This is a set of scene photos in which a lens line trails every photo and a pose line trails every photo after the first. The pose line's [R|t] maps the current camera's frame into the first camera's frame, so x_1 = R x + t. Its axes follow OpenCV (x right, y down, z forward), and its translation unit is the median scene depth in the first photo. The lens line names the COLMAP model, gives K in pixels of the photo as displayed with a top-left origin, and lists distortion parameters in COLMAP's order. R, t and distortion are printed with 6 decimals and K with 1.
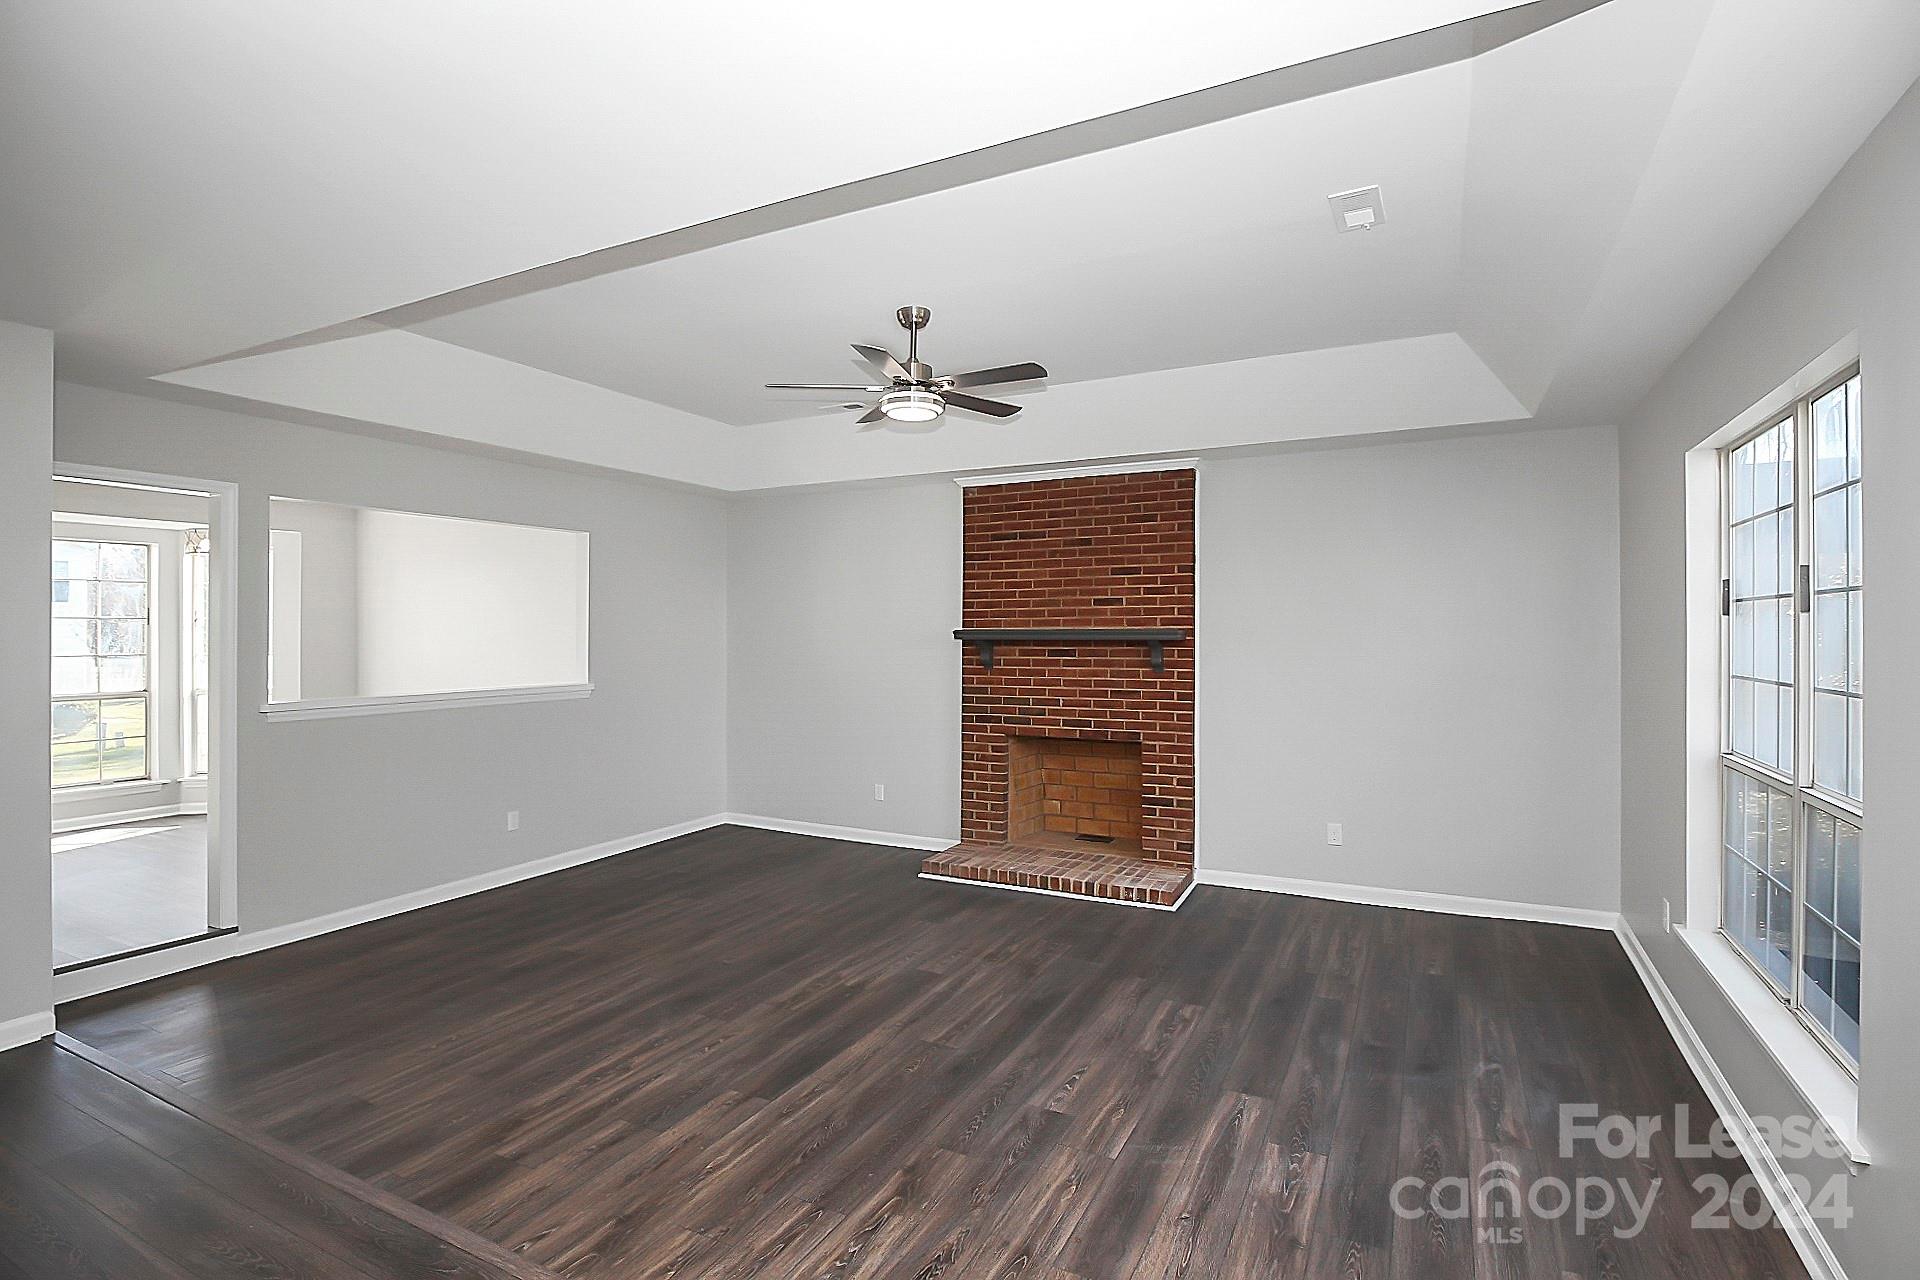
lens RADIAL K [[911.2, 0, 958.5], [0, 911.2, 633.5], [0, 0, 1]] dist [0.018468, 0.000092]
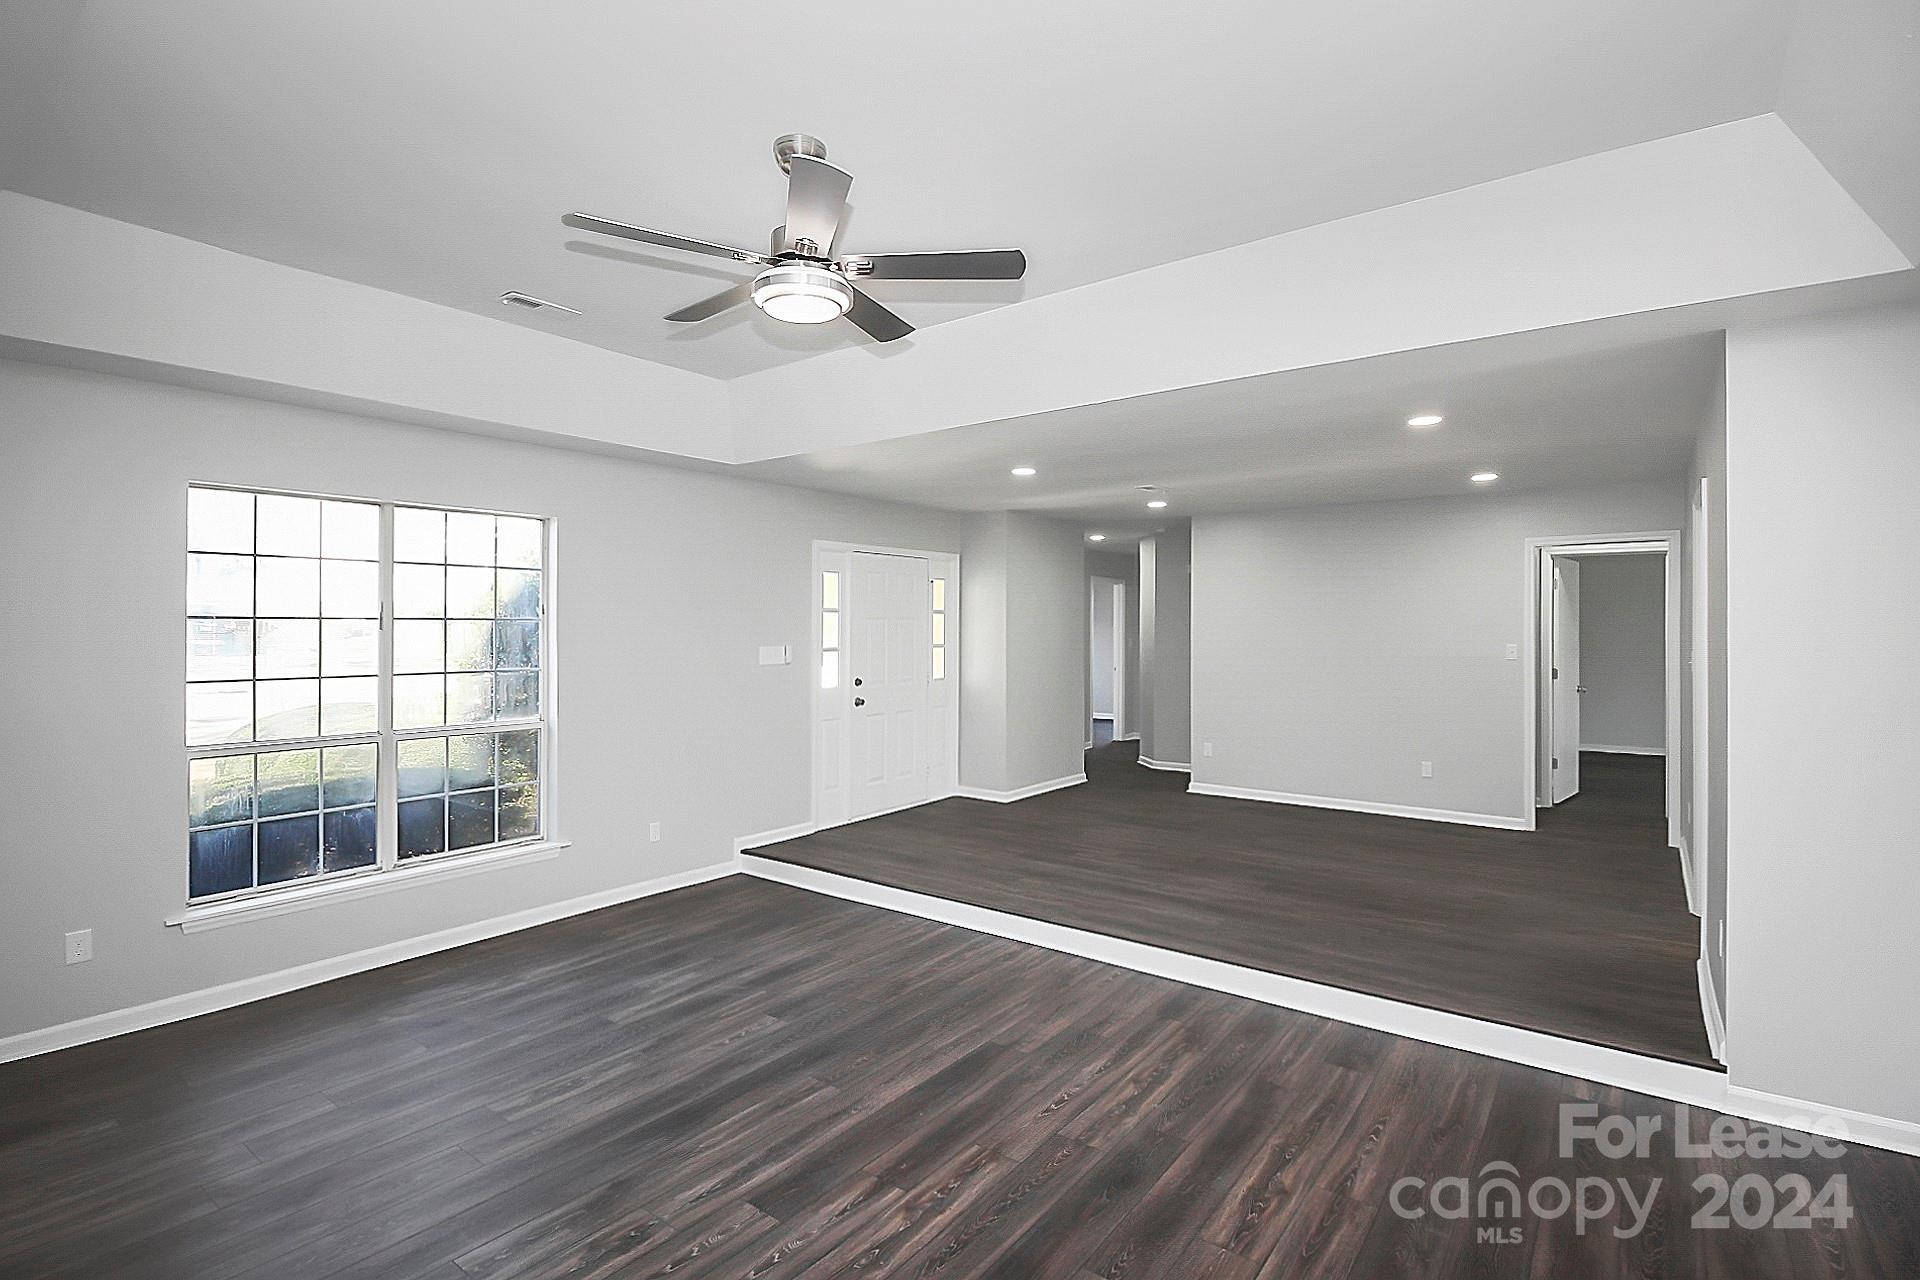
lens RADIAL K [[911.2, 0, 963.3], [0, 911.2, 635.8], [0, 0, 1]] dist [0.018468, 0.000092]
pose [[-0.985978, 0.002219, 0.166858, -0.351069], [0.003135, 0.999981, 0.005225, -0.024060], [-0.166844, 0.005674, -0.985967, 2.065803]]
